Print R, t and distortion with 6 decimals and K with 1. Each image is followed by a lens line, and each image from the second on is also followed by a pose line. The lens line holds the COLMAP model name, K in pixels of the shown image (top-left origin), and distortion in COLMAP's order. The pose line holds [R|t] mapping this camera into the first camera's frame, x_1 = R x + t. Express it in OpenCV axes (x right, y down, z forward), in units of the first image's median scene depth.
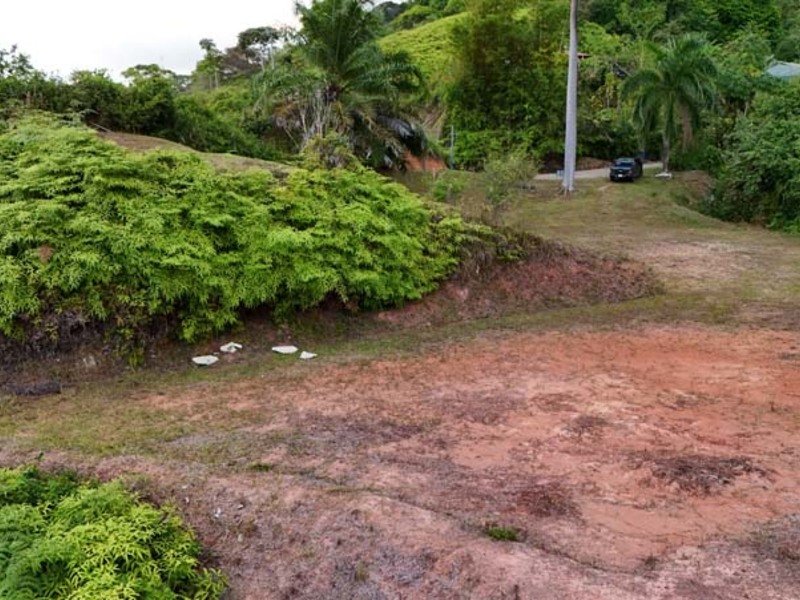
lens RADIAL K [[791.8, 0, 405.0], [0, 791.8, 298.7], [0, 0, 1]] dist [0.095424, -0.153697]
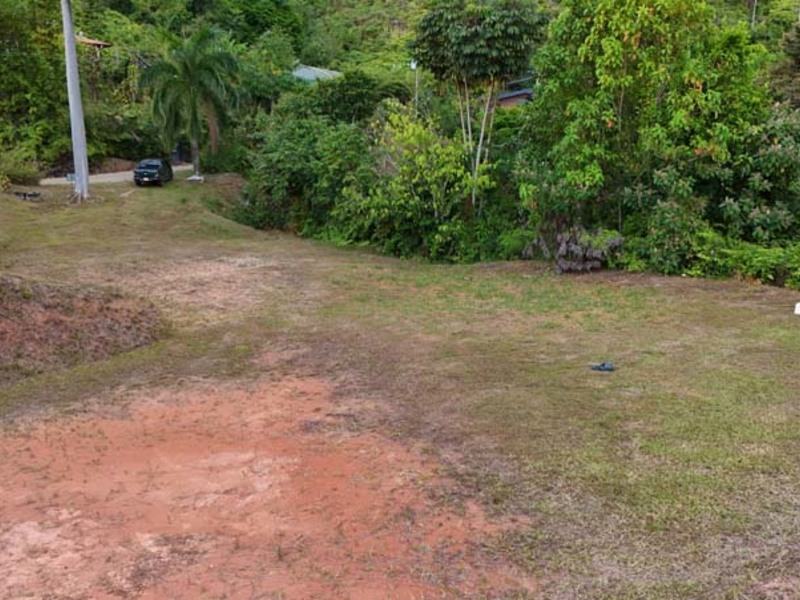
lens RADIAL K [[791.8, 0, 405.0], [0, 791.8, 298.7], [0, 0, 1]] dist [0.095424, -0.153697]
pose [[0.860269, -0.092506, 0.501377, 0.065525], [0.092717, 0.995389, 0.024568, -0.019713], [-0.501338, 0.025351, 0.864880, 0.106049]]
